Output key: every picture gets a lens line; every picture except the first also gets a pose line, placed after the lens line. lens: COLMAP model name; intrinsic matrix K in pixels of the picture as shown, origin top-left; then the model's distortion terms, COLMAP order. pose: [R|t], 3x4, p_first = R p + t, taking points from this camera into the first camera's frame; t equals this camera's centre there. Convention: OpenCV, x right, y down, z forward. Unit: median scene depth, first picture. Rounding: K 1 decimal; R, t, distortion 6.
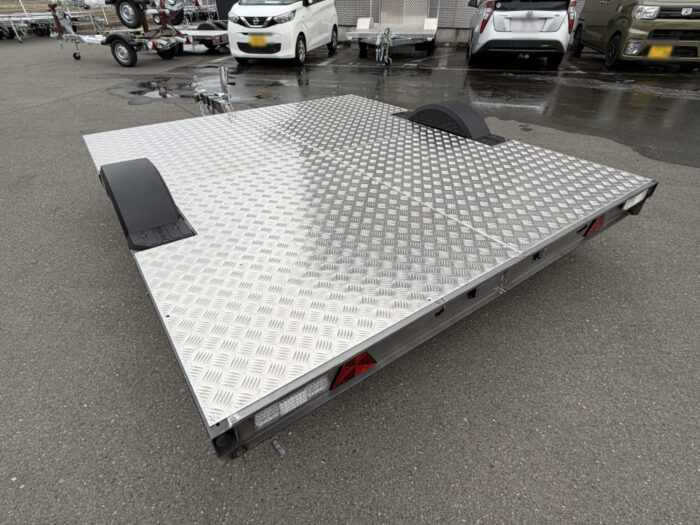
lens RADIAL K [[362.4, 0, 344.6], [0, 362.4, 260.6], [0, 0, 1]] dist [-0.002849, 0.000172]
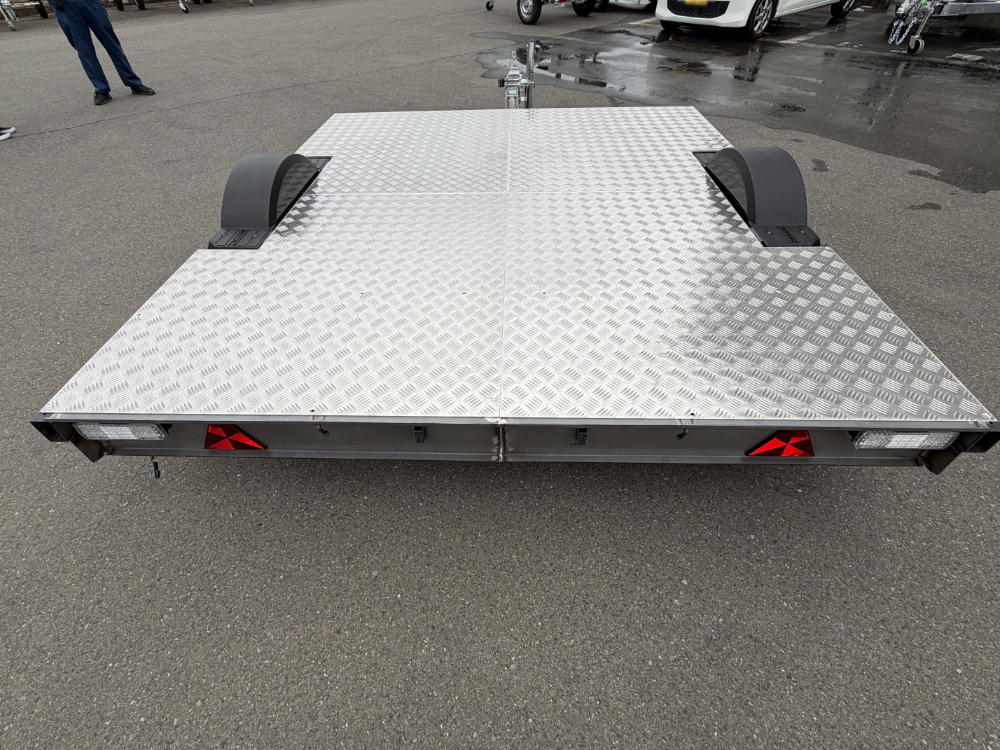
lens RADIAL K [[470.6, 0, 500.7], [0, 470.6, 381.2], [0, 0, 1]] dist [-0.000119, 0.000206]
pose [[0.795542, 0.407169, -0.448693, 0.143647], [-0.332469, 0.912451, 0.238534, -0.047604], [0.506534, -0.040587, 0.861264, 0.046593]]
